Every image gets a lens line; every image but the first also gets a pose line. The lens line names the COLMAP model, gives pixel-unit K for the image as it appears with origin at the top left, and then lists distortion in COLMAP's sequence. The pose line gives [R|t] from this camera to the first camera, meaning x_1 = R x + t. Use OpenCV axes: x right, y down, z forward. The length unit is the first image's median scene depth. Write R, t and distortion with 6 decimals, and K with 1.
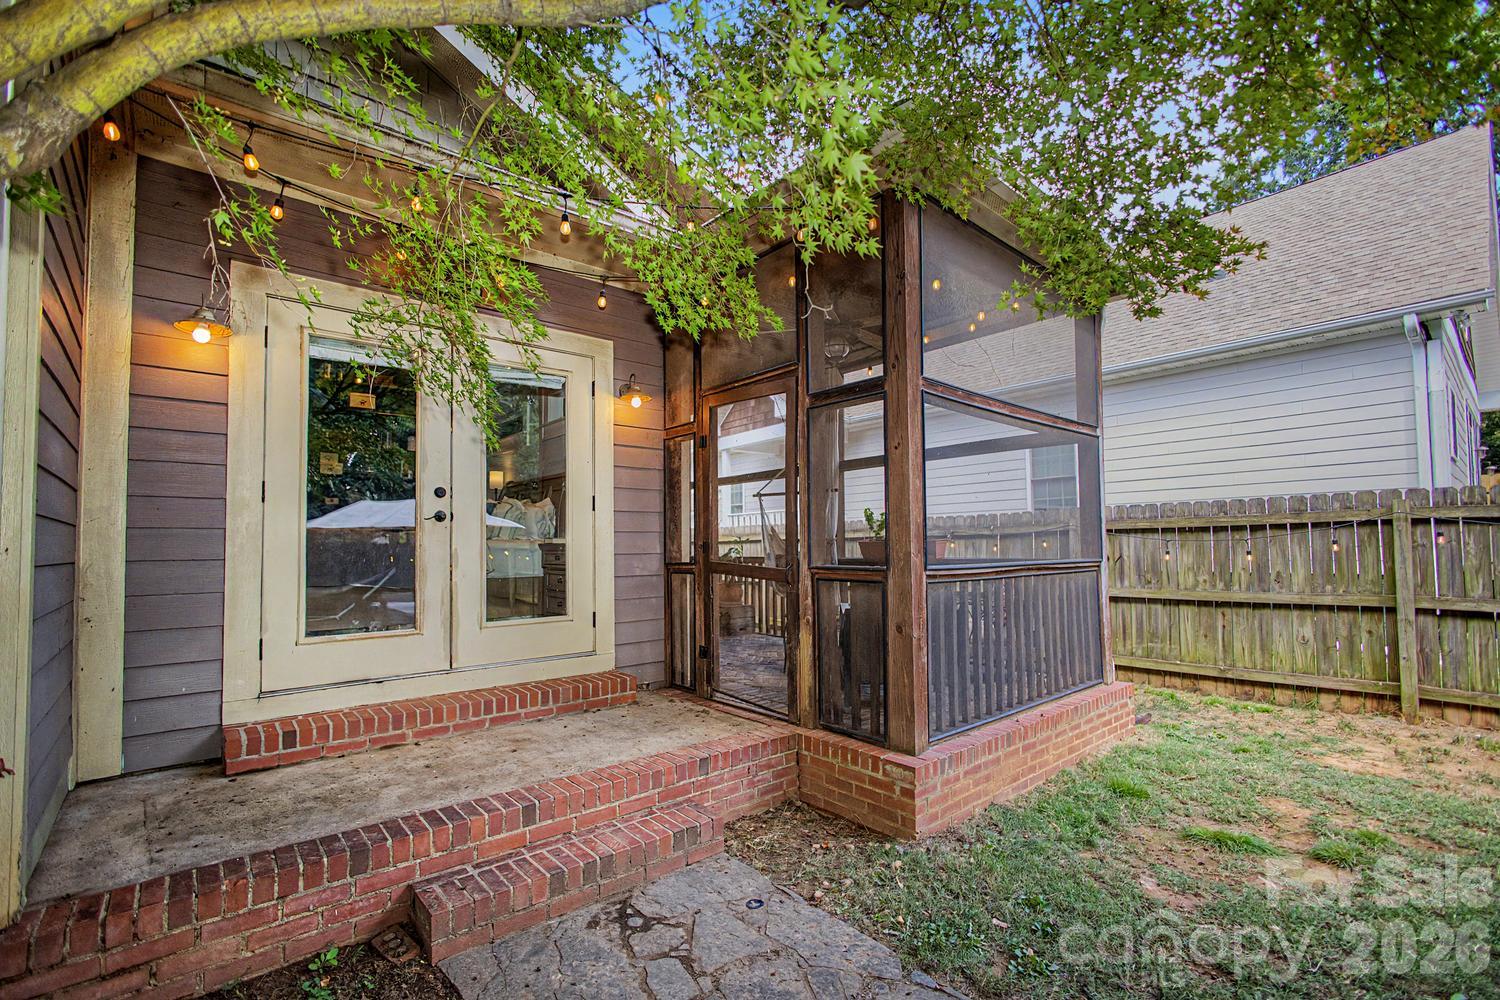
lens RADIAL K [[653.0, 0, 750.6], [0, 653.0, 518.8], [0, 0, 1]] dist [0.000379, 0.000503]
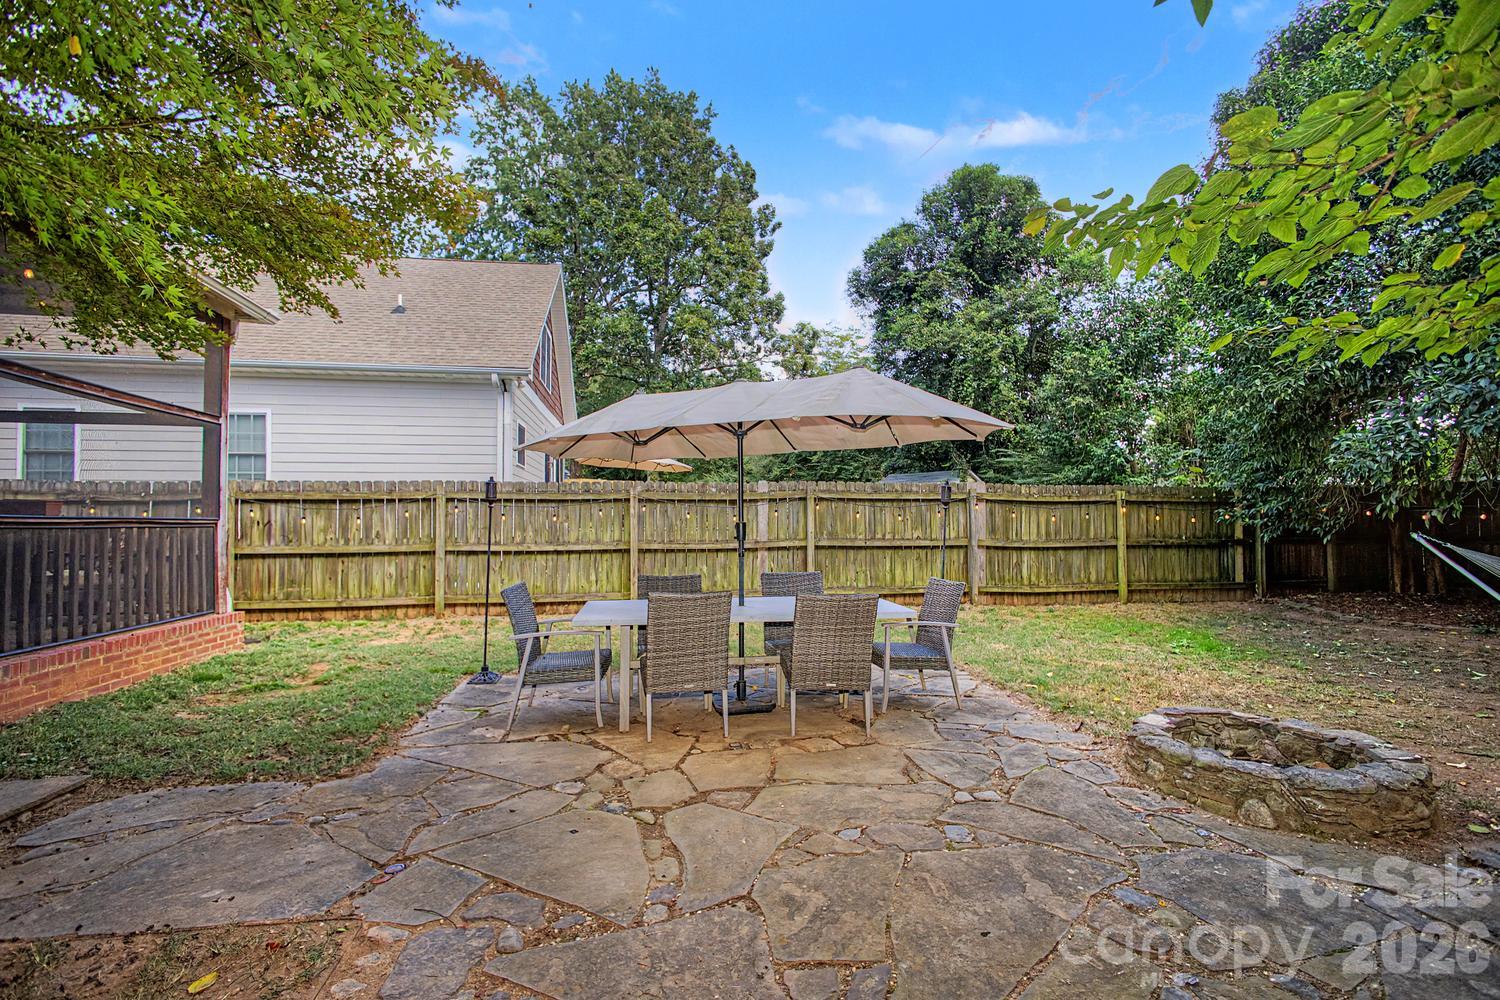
lens RADIAL K [[653.0, 0, 750.6], [0, 653.0, 518.8], [0, 0, 1]] dist [0.000379, 0.000503]
pose [[0.532849, 0.018180, 0.846015, 0.003852], [-0.036417, 0.999336, 0.001462, 0.020099], [-0.845427, -0.031588, 0.533157, -0.500173]]
